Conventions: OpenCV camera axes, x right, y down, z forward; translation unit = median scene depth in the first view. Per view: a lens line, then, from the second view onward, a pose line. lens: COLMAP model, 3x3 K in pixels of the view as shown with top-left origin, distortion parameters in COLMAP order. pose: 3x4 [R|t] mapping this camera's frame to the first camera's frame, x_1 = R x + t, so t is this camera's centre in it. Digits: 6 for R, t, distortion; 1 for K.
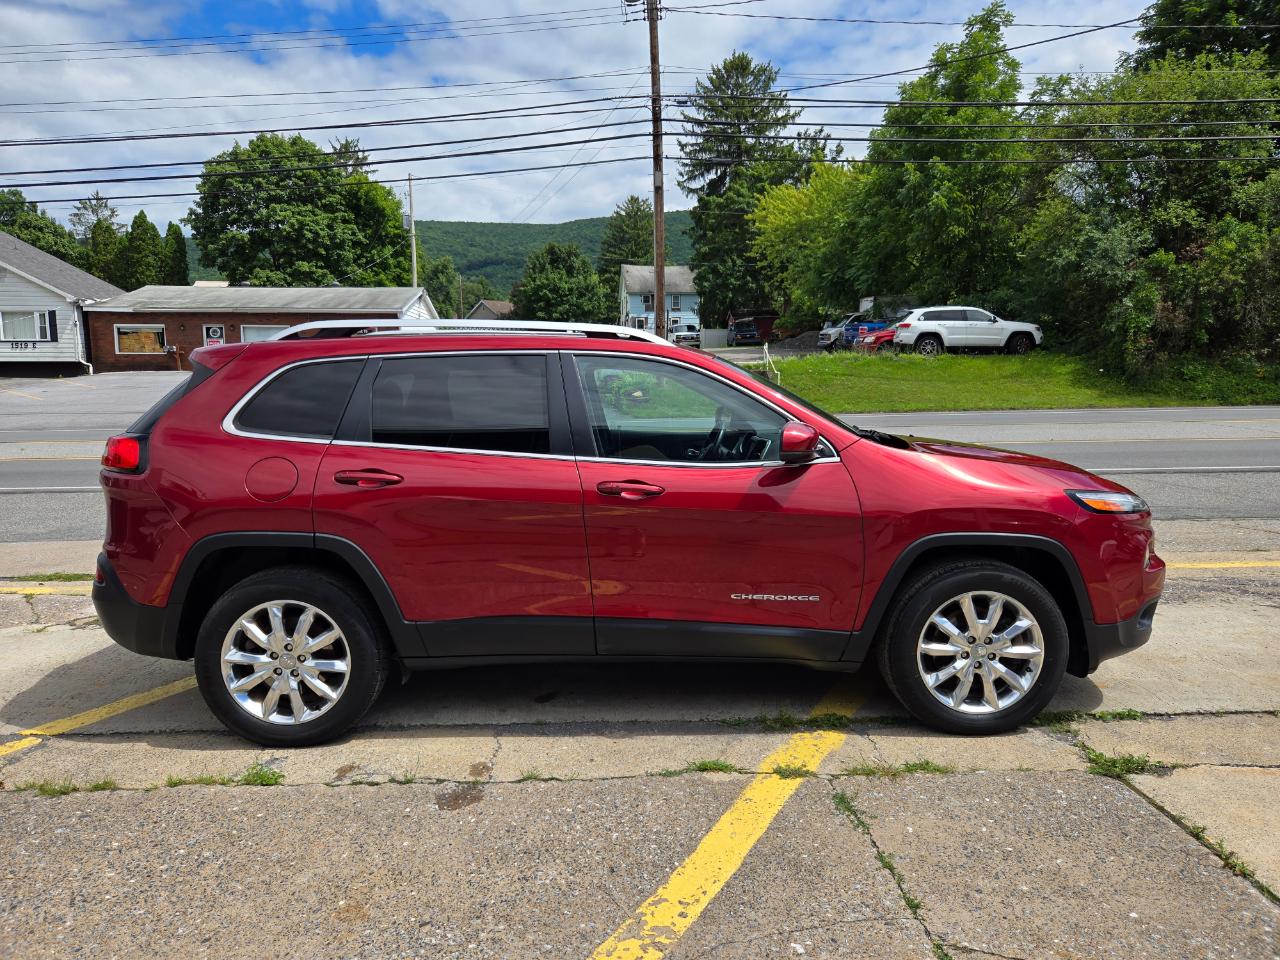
lens RADIAL K [[856.3, 0, 628.1], [0, 856.3, 474.1], [0, 0, 1]] dist [0.069879, -0.052268]
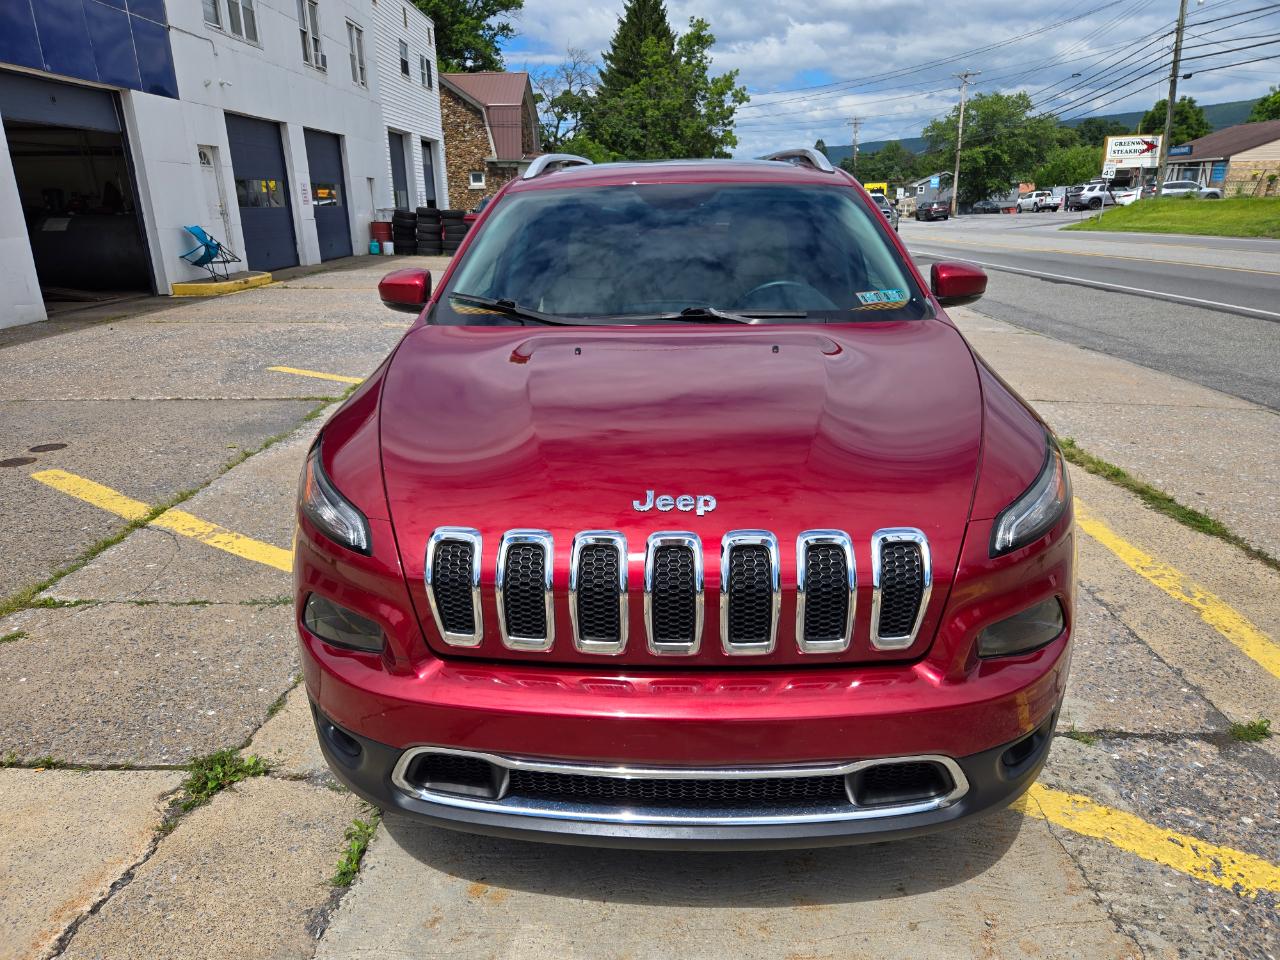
lens RADIAL K [[857.7, 0, 642.6], [0, 857.7, 479.6], [0, 0, 1]] dist [0.062788, -0.043701]
pose [[-0.052737, 0.314604, -0.947757, 0.866251], [-0.103593, 0.942233, 0.318535, -0.130106], [0.993221, 0.114980, -0.017100, 0.998217]]
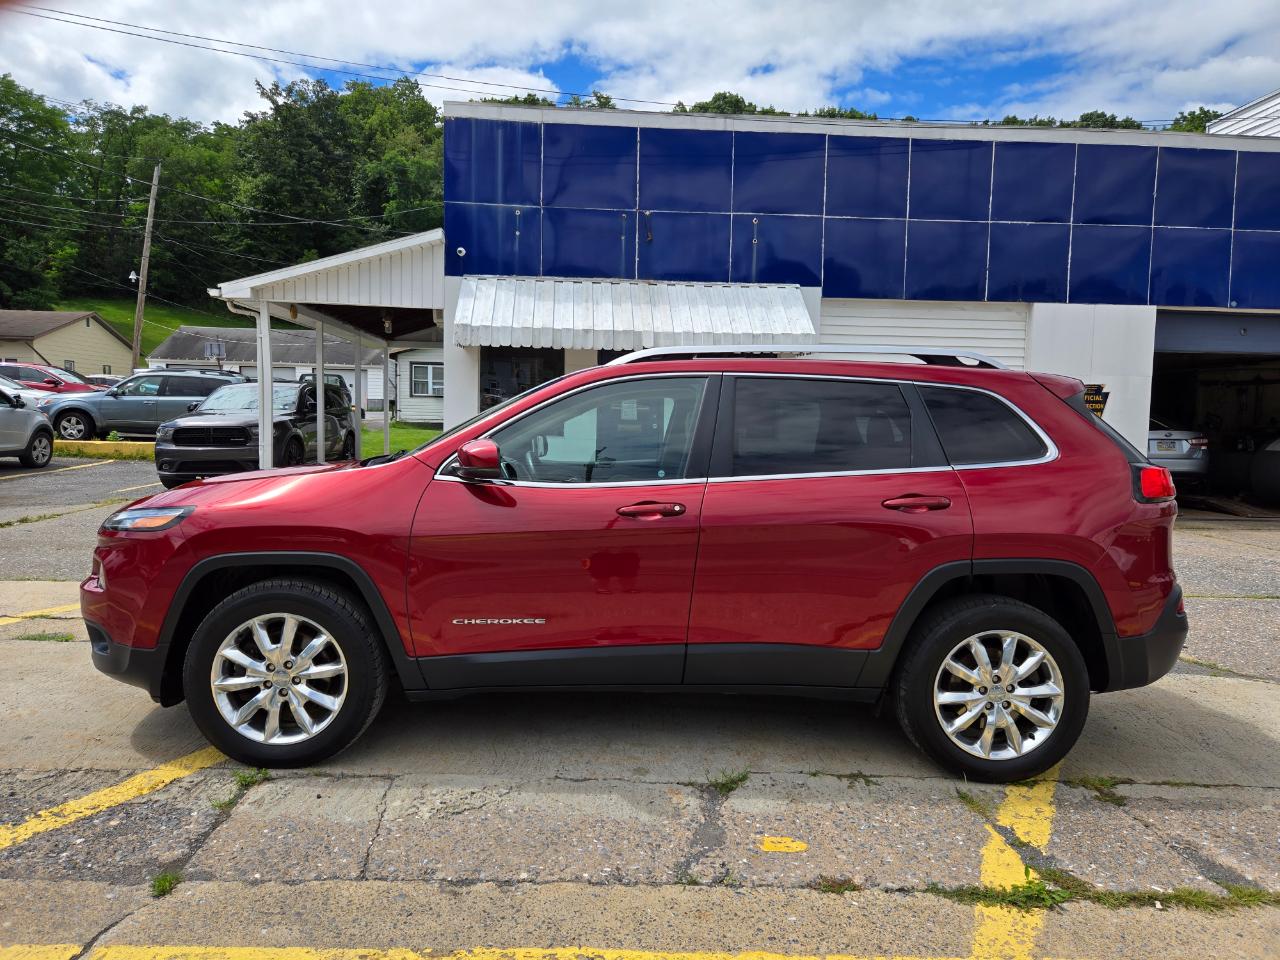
lens RADIAL K [[859.1, 0, 640.5], [0, 859.1, 482.1], [0, 0, 1]] dist [0.065287, -0.046352]
pose [[-0.999725, -0.015641, -0.017452, 0.021137], [-0.018648, 0.981957, 0.188181, -0.206567], [0.014194, 0.188455, -0.981979, 1.961752]]
